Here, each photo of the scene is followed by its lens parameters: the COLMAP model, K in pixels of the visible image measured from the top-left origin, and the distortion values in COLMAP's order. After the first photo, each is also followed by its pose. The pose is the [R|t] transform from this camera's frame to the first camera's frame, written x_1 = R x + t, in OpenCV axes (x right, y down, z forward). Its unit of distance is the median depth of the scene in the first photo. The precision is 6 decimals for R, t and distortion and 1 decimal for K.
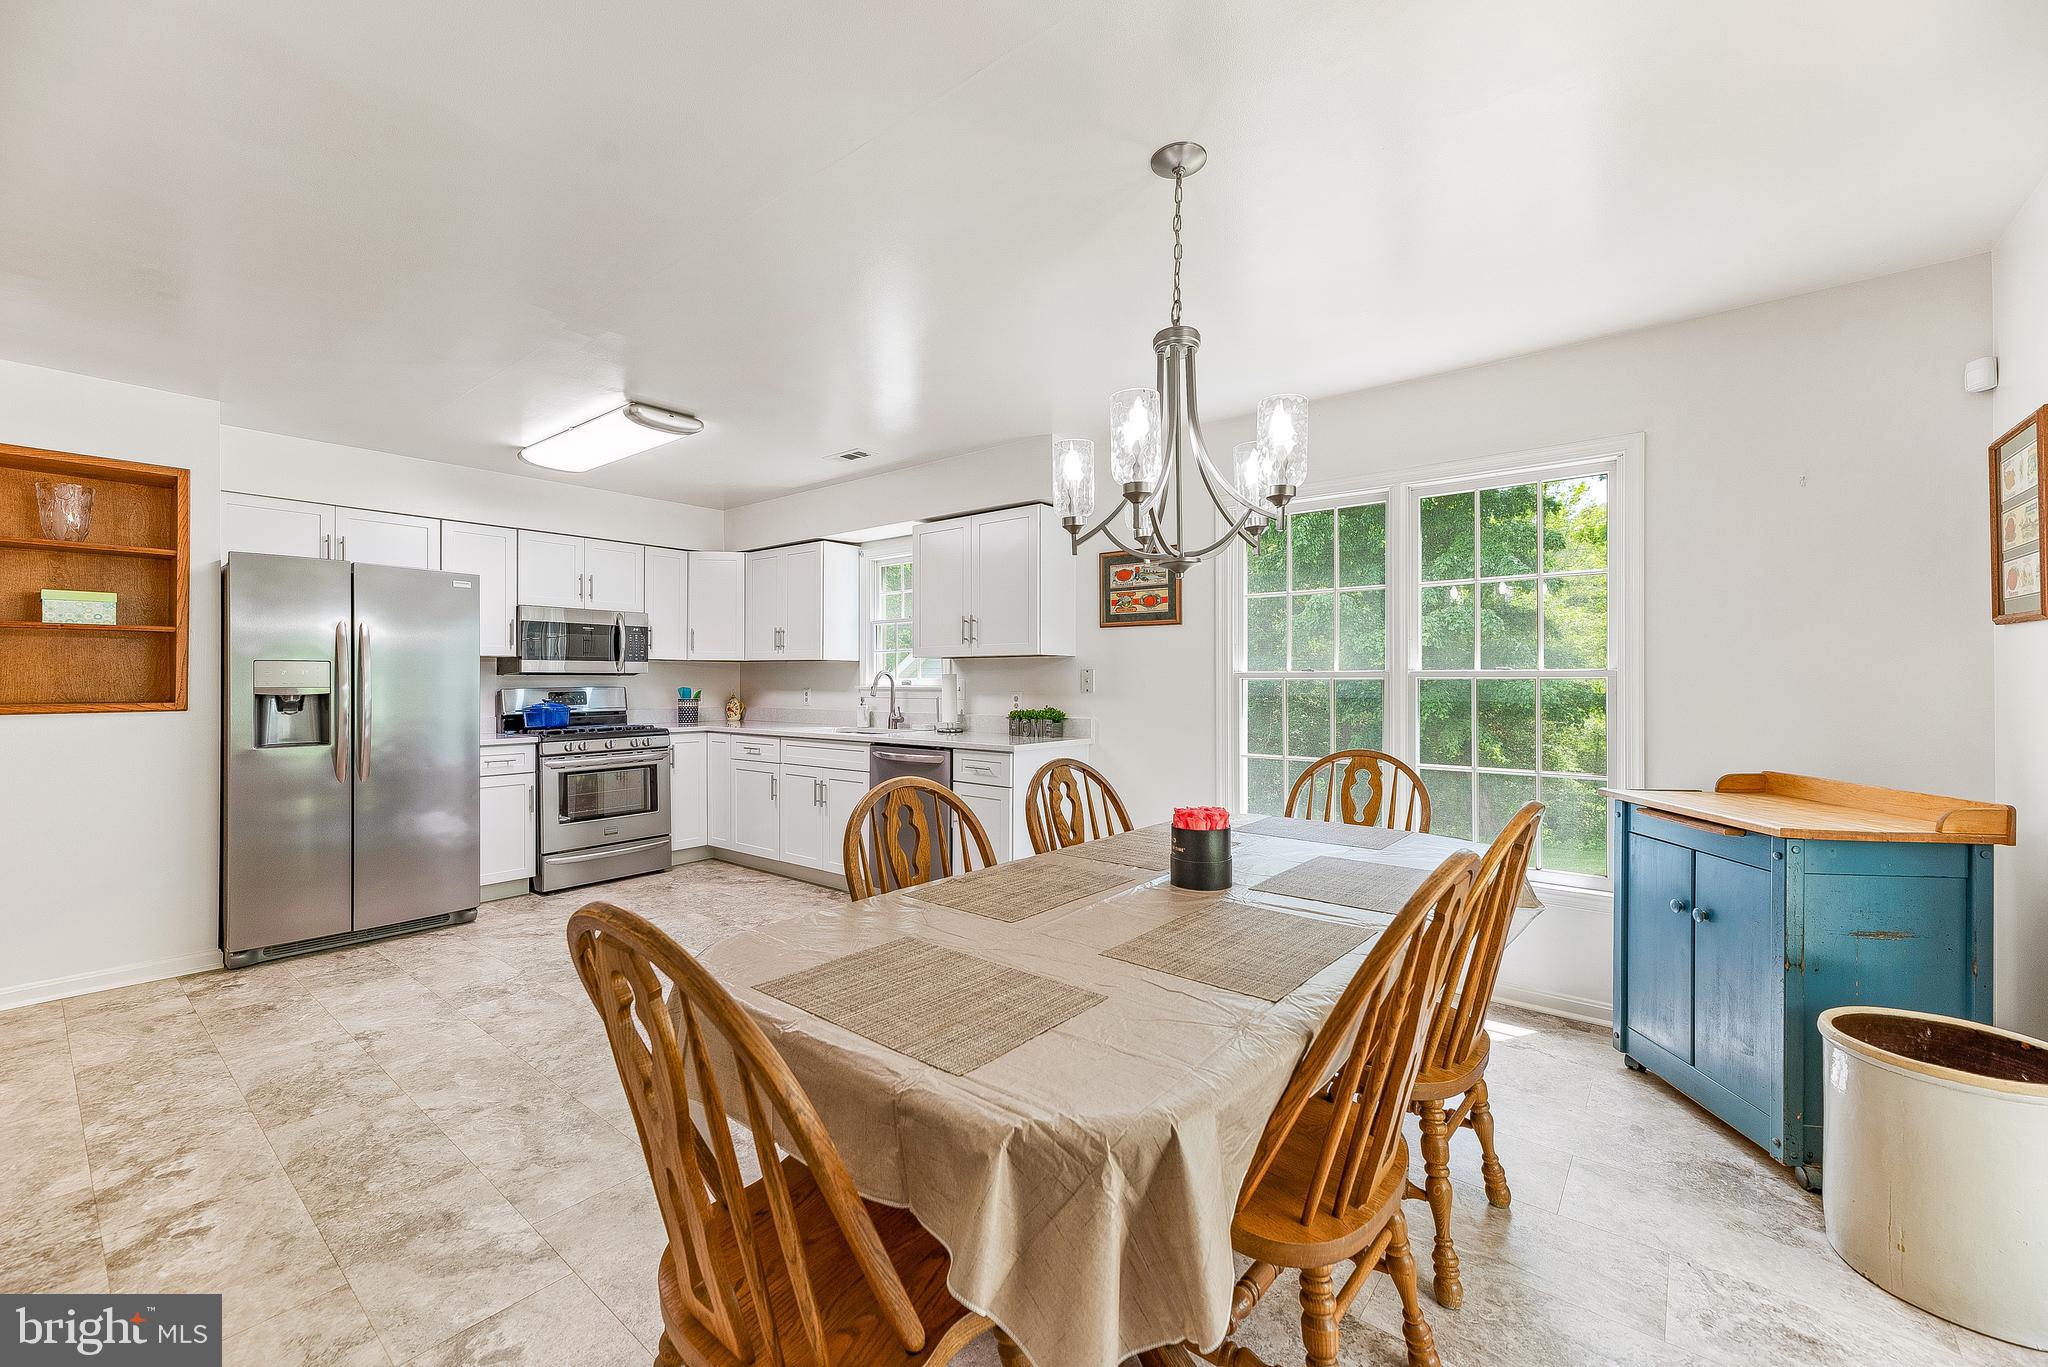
lens RADIAL K [[832.8, 0, 1015.5], [0, 832.8, 675.5], [0, 0, 1]] dist [0.014953, 0.001208]
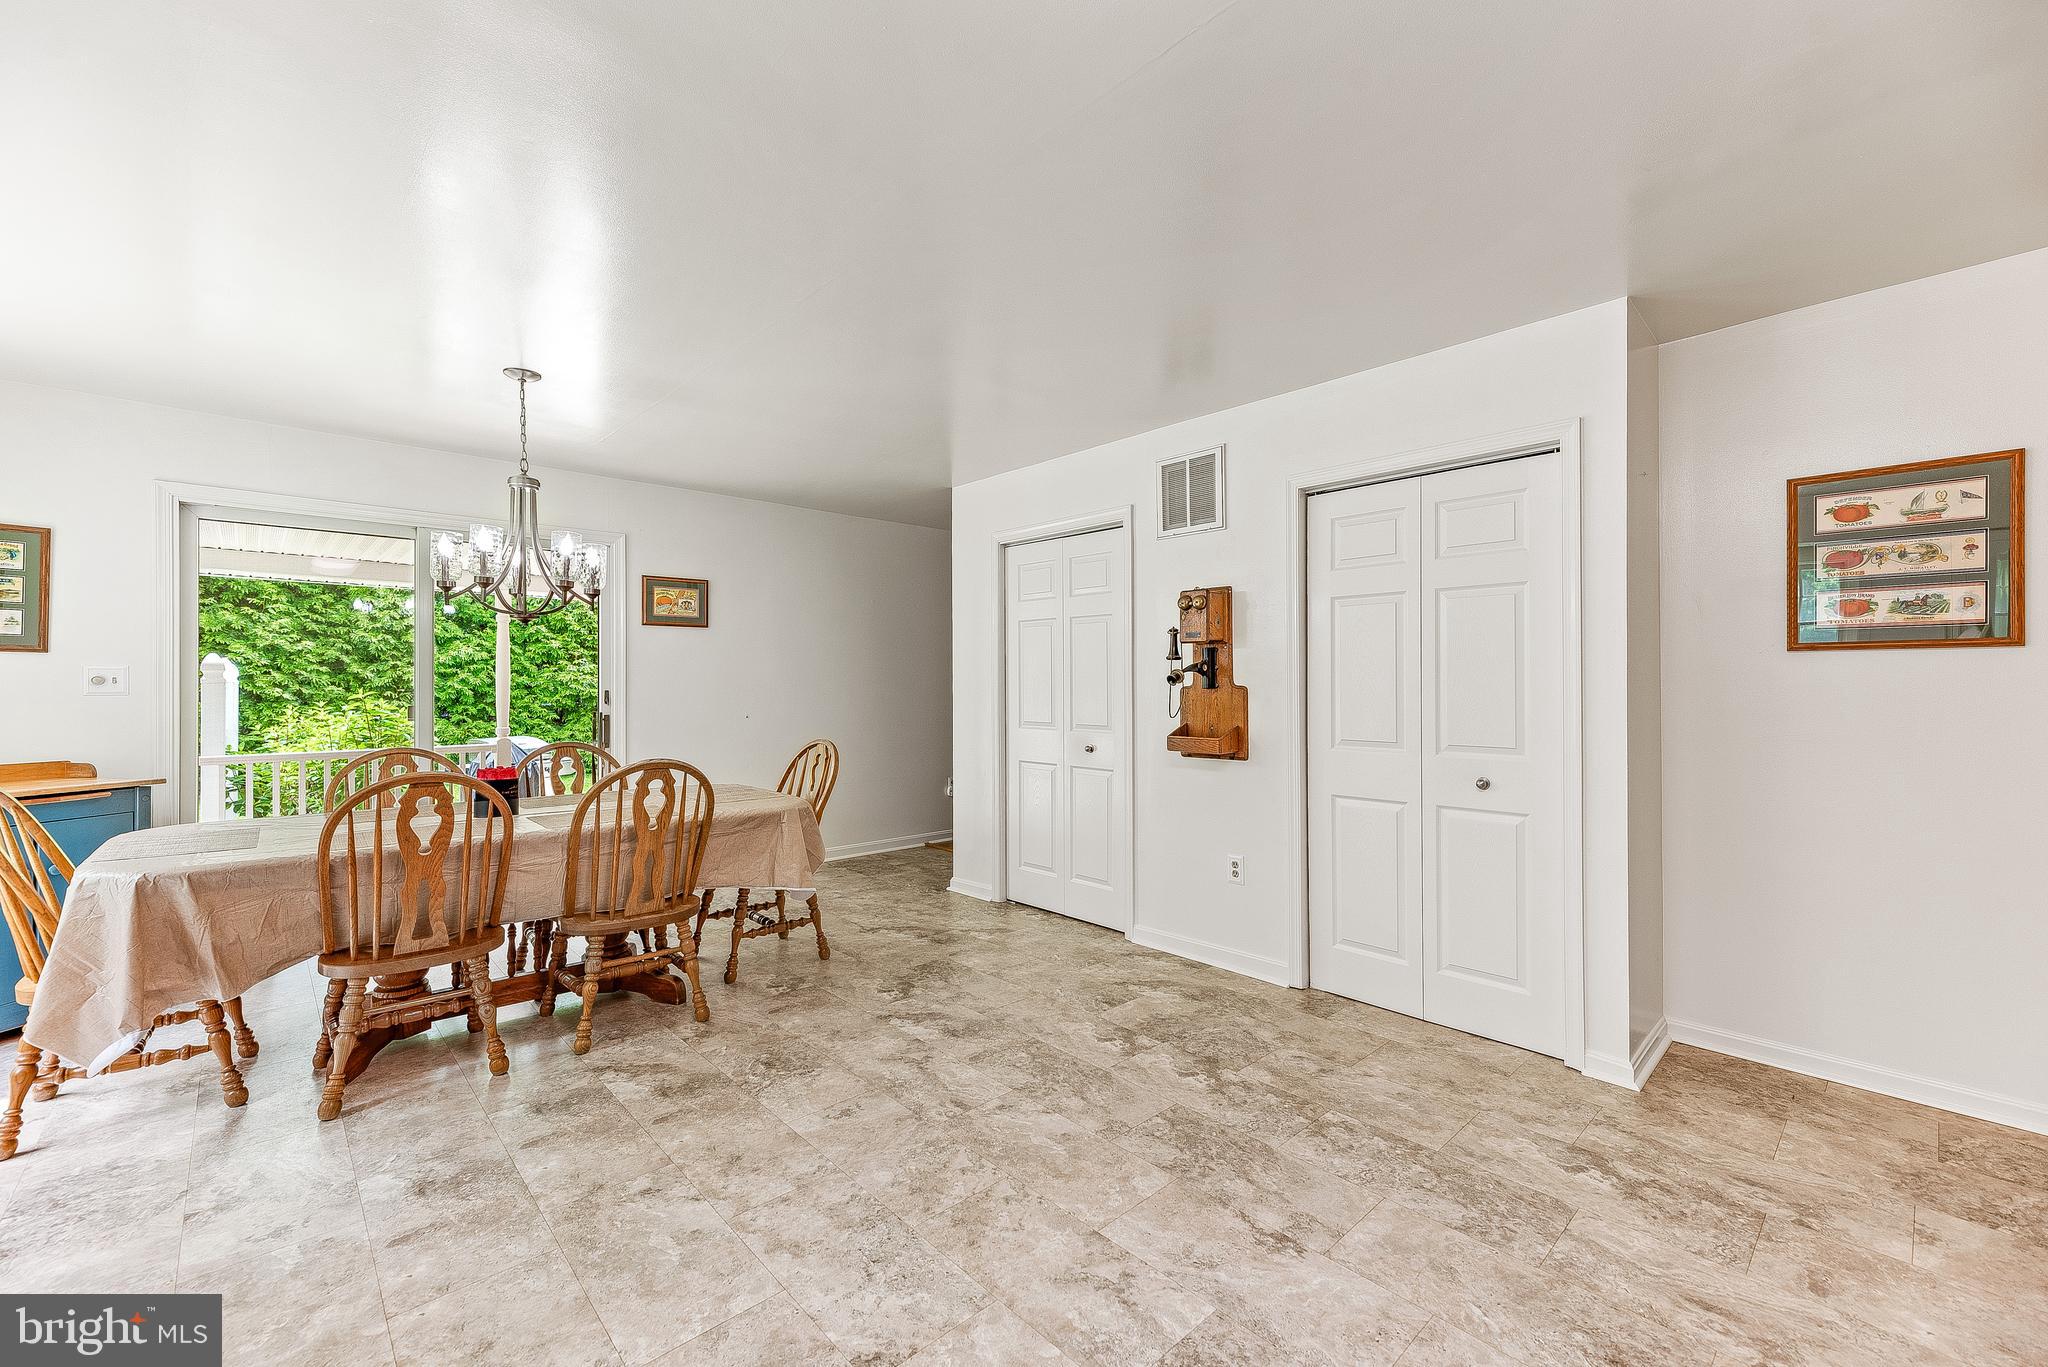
lens RADIAL K [[832.8, 0, 1006.1], [0, 832.8, 690.5], [0, 0, 1]] dist [0.014953, 0.001208]
pose [[-0.990175, 0.000228, 0.139830, -0.461705], [0.000798, 0.999992, 0.004021, 0.003600], [-0.139828, 0.004093, -0.990167, 1.174257]]
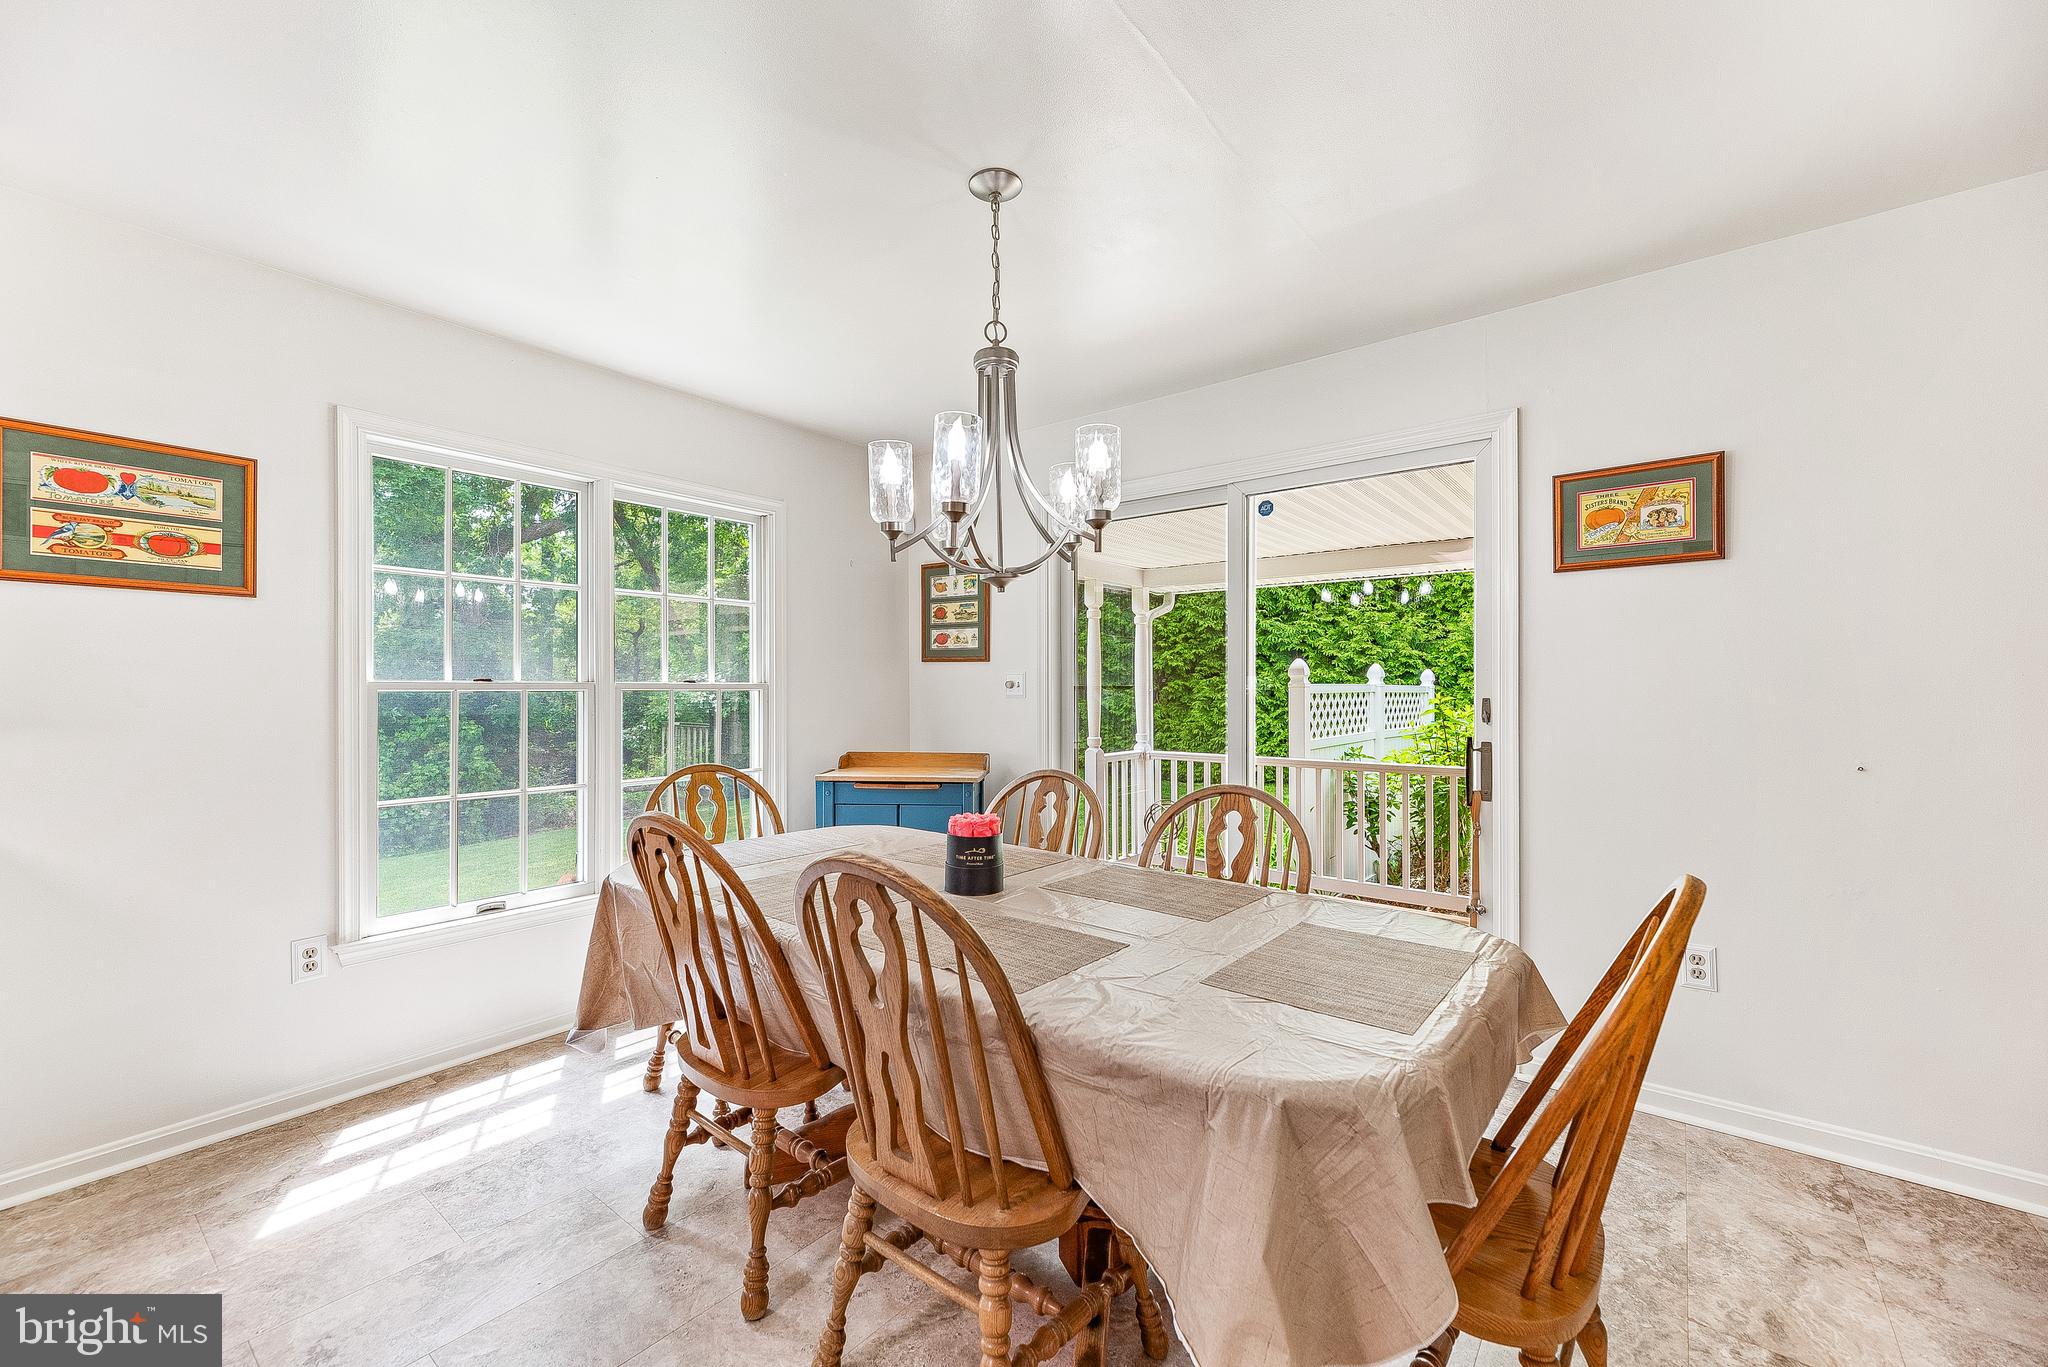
lens RADIAL K [[832.8, 0, 1016.5], [0, 832.8, 685.0], [0, 0, 1]] dist [0.014953, 0.001208]
pose [[-0.020476, 0.005835, 0.999773, -0.392489], [-0.002439, 0.999980, -0.005886, 0.002133], [-0.999787, -0.002559, -0.020461, 0.469362]]
